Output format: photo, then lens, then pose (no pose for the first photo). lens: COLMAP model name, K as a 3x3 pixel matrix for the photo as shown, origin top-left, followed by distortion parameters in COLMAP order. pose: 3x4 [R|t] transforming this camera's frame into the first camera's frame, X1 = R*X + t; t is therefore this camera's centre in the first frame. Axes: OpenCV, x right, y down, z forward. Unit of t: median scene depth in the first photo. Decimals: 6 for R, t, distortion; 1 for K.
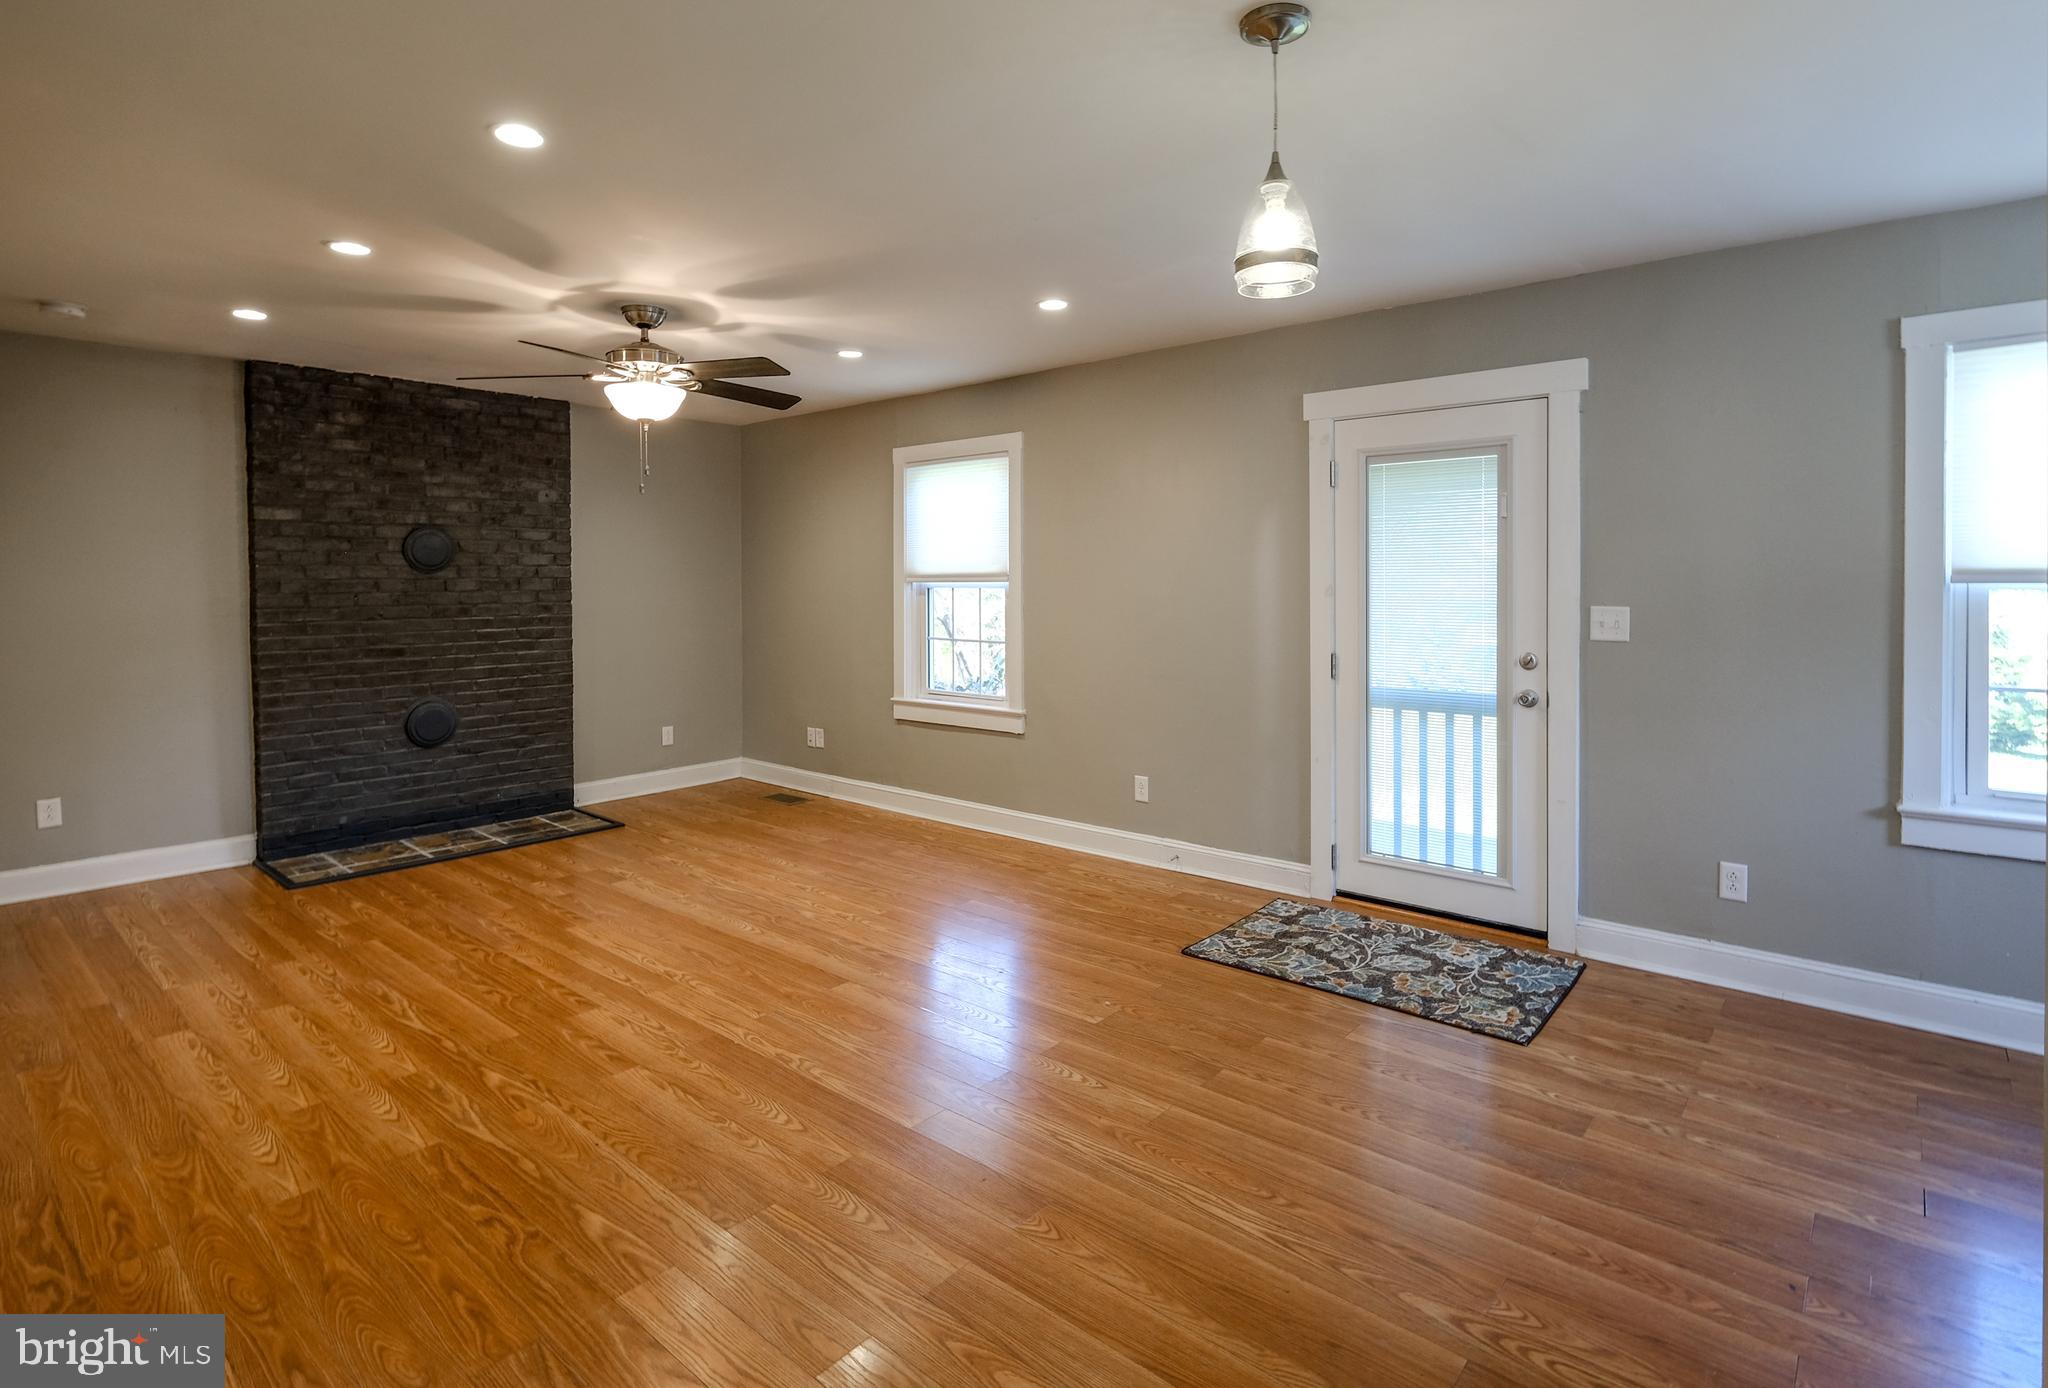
lens RADIAL K [[1054.2, 0, 1056.2], [0, 1054.2, 599.8], [0, 0, 1]] dist [-0.000027, 0.001227]
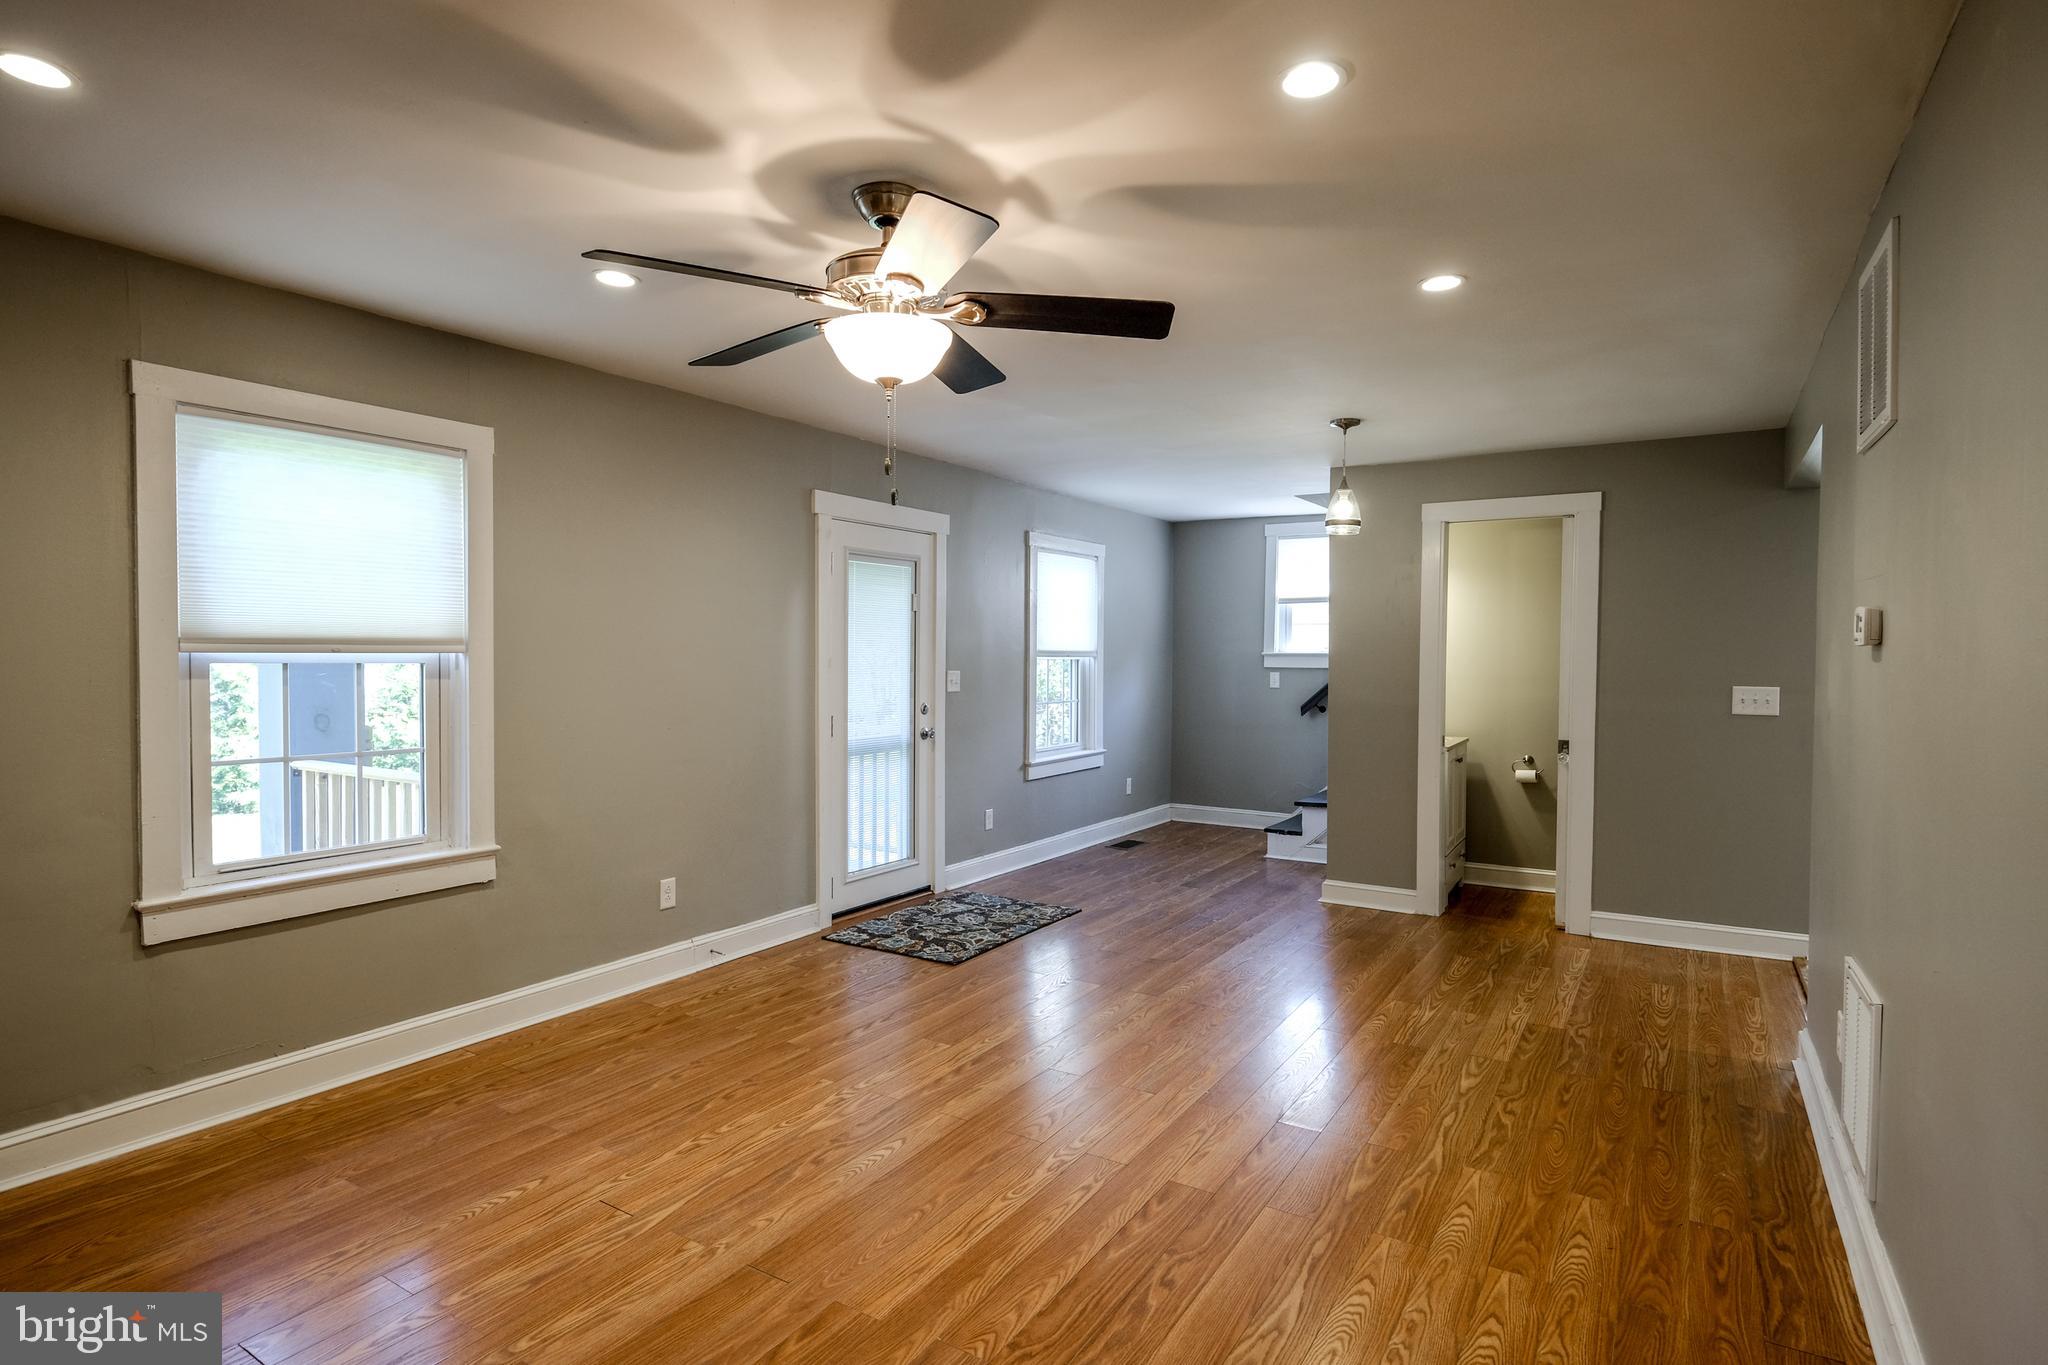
lens RADIAL K [[1088.8, 0, 1024.0], [0, 1088.8, 682.5], [0, 0, 1]] dist [-0.013619, -0.000418]
pose [[-0.167790, -0.019843, 0.985623, -0.948616], [0.017511, 0.999580, 0.023105, -0.010211], [-0.985667, 0.021136, -0.167372, 0.965403]]
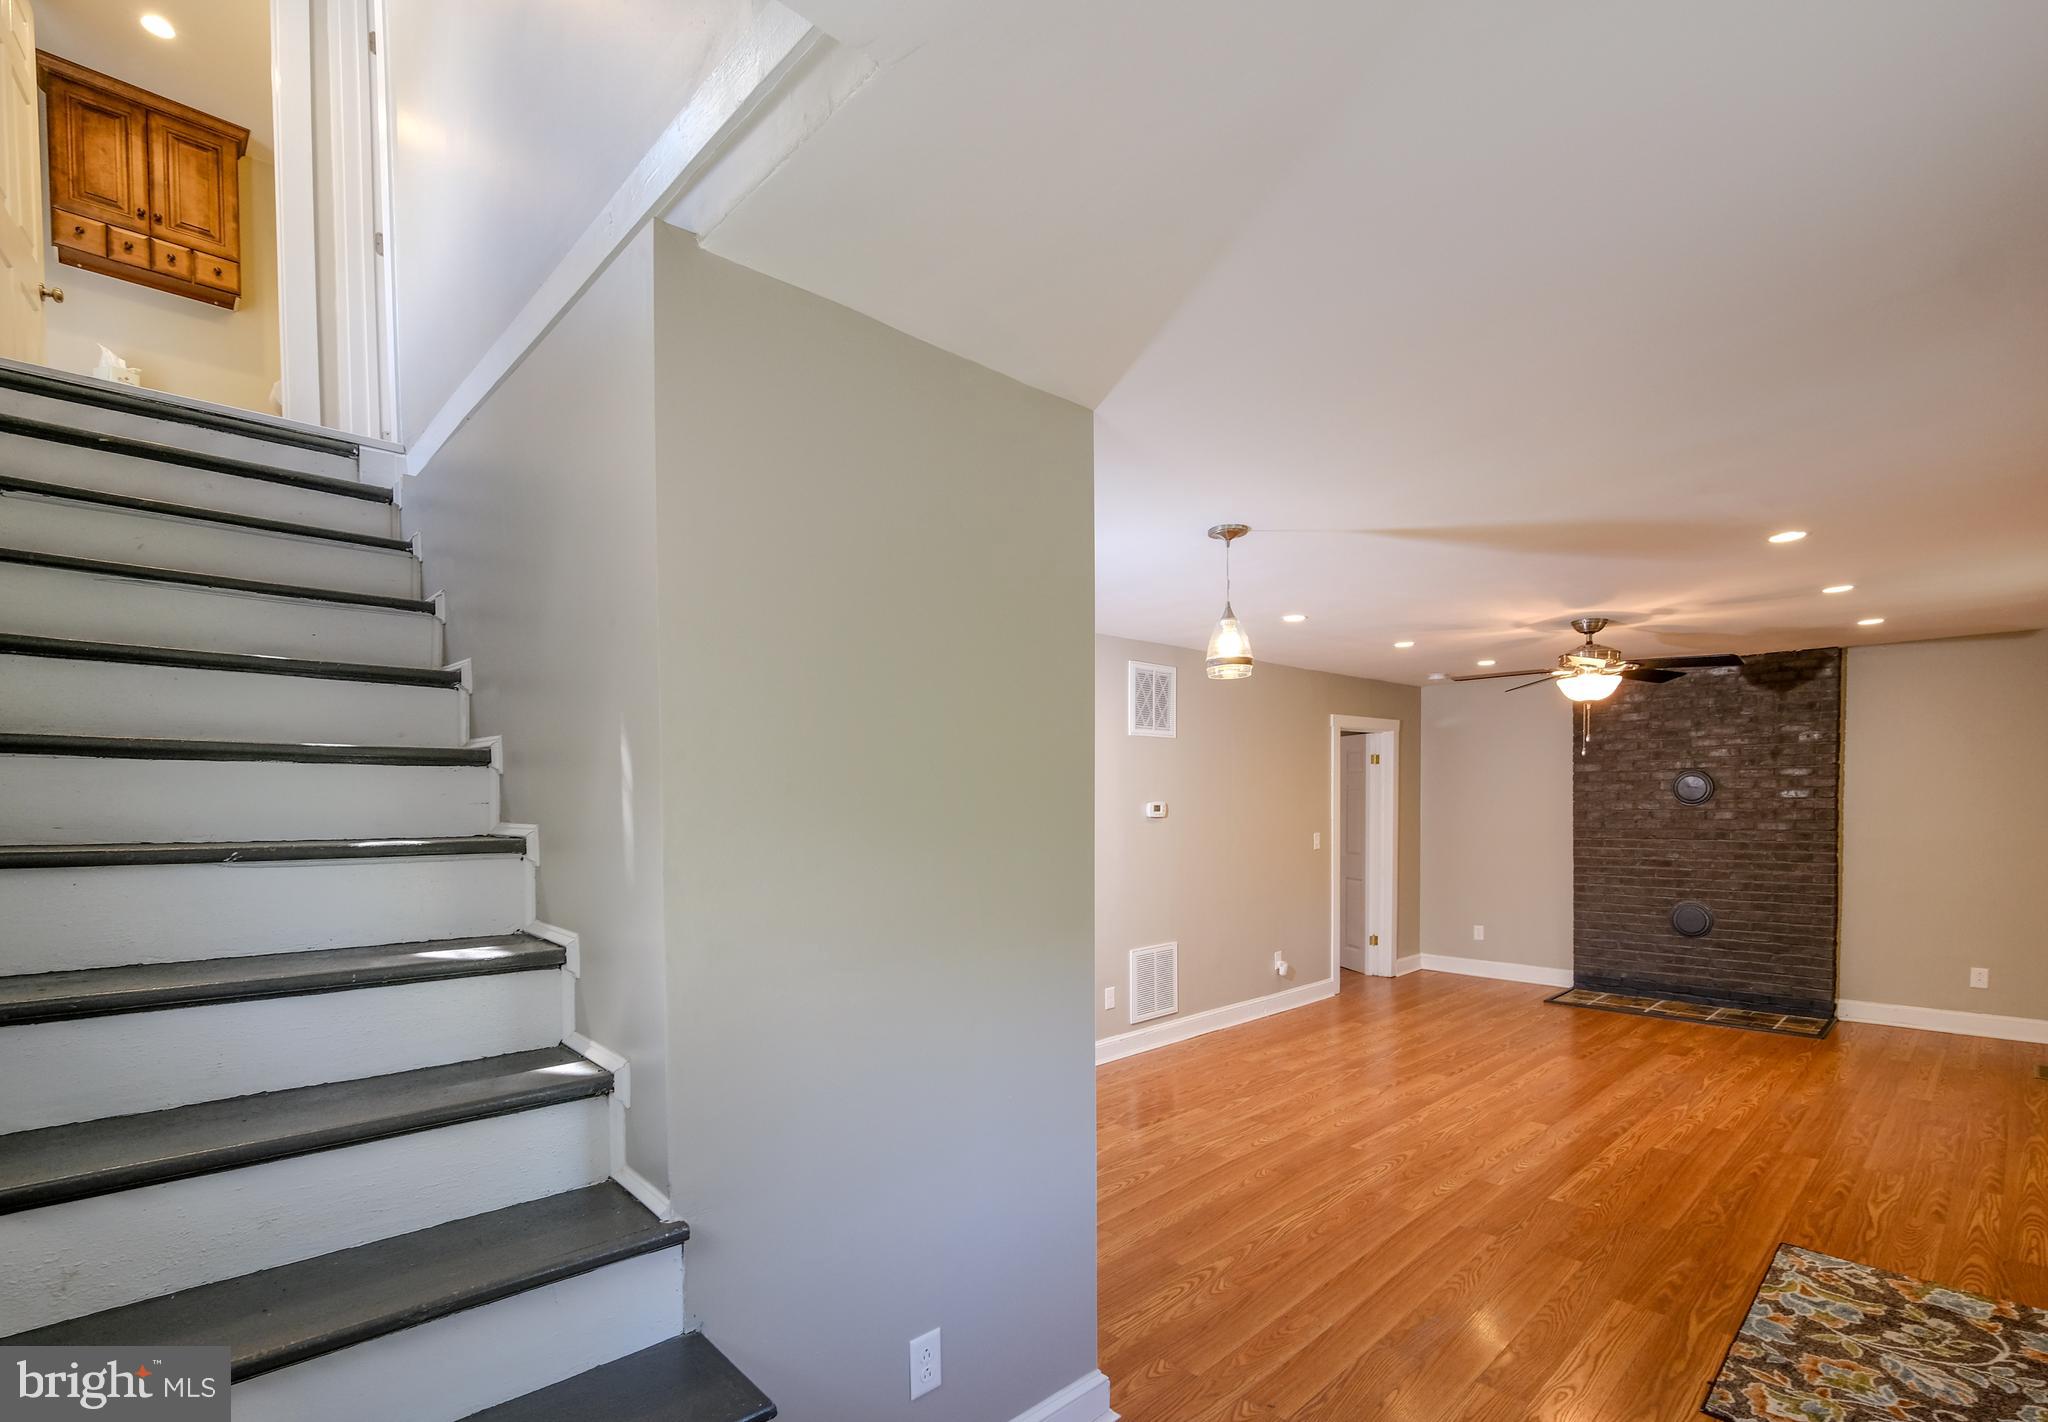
lens RADIAL K [[913.1, 0, 996.6], [0, 913.1, 827.1], [0, 0, 1]] dist [0.001086, 0.000054]
pose [[-0.130021, 0.031654, -0.991006, 0.836629], [-0.006618, 0.999440, 0.032792, -0.038650], [0.991489, 0.010822, -0.129739, 0.370790]]
